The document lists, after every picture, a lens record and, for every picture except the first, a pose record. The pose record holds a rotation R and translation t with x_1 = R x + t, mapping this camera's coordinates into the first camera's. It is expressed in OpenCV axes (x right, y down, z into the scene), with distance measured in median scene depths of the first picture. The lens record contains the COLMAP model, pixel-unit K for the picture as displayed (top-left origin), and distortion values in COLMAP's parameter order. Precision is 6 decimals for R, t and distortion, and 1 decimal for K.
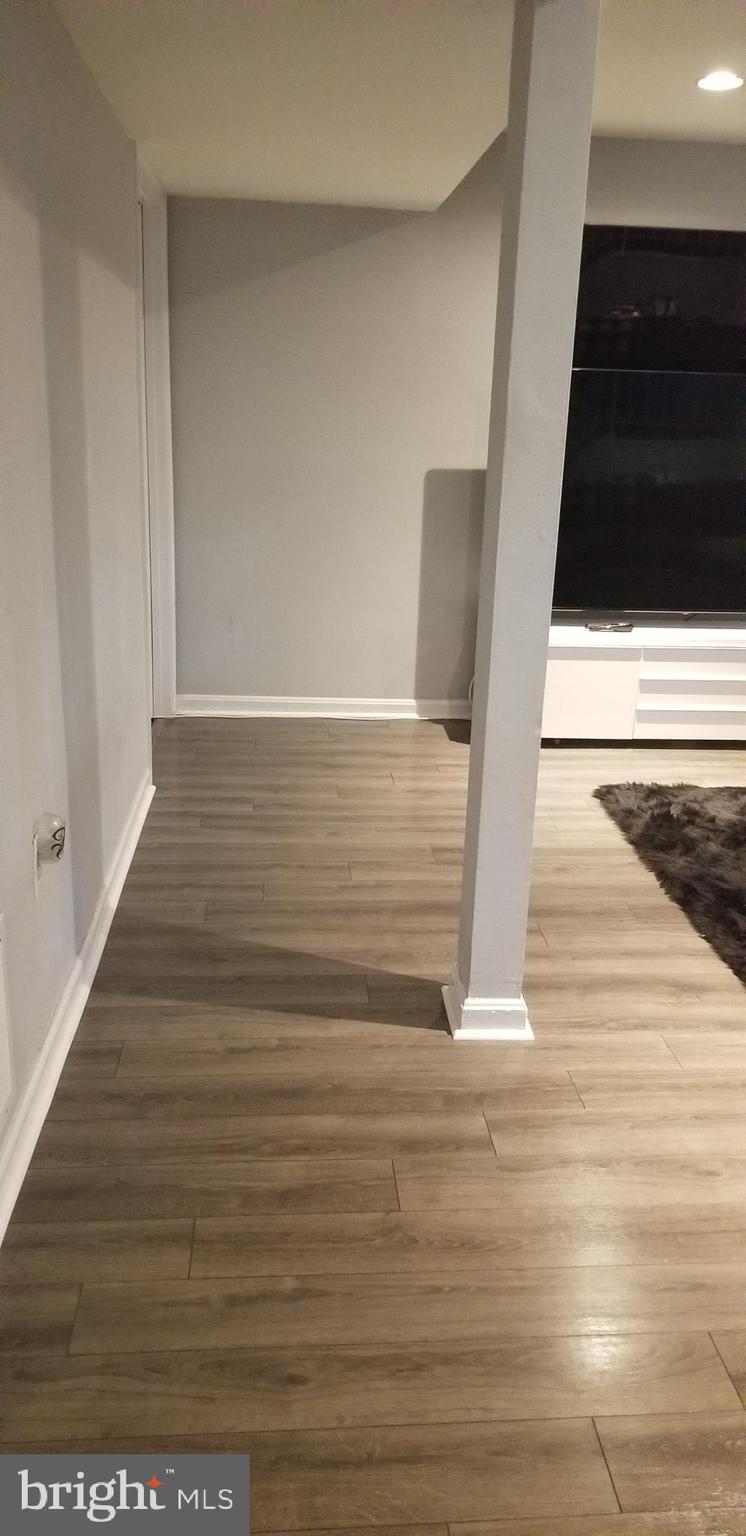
lens RADIAL K [[1151.5, 0, 384.8], [0, 1151.5, 768.6], [0, 0, 1]] dist [0.062059, -0.121301]
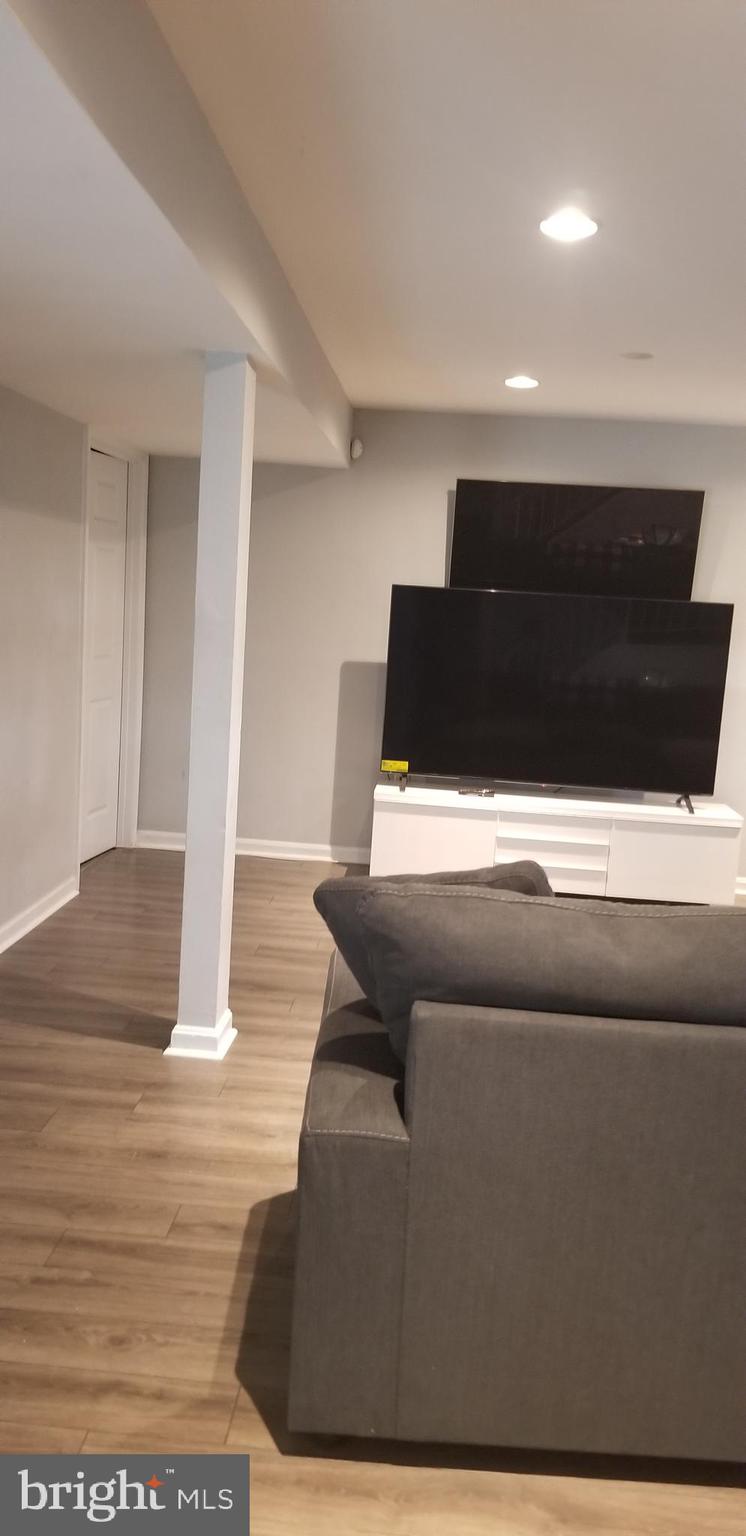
lens RADIAL K [[1151.5, 0, 384.8], [0, 1151.5, 768.6], [0, 0, 1]] dist [0.062059, -0.121301]
pose [[0.989642, 0.051935, -0.133833, 0.336869], [-0.073495, 0.984121, -0.161566, 0.071439], [0.123317, 0.169729, 0.977745, -0.255765]]
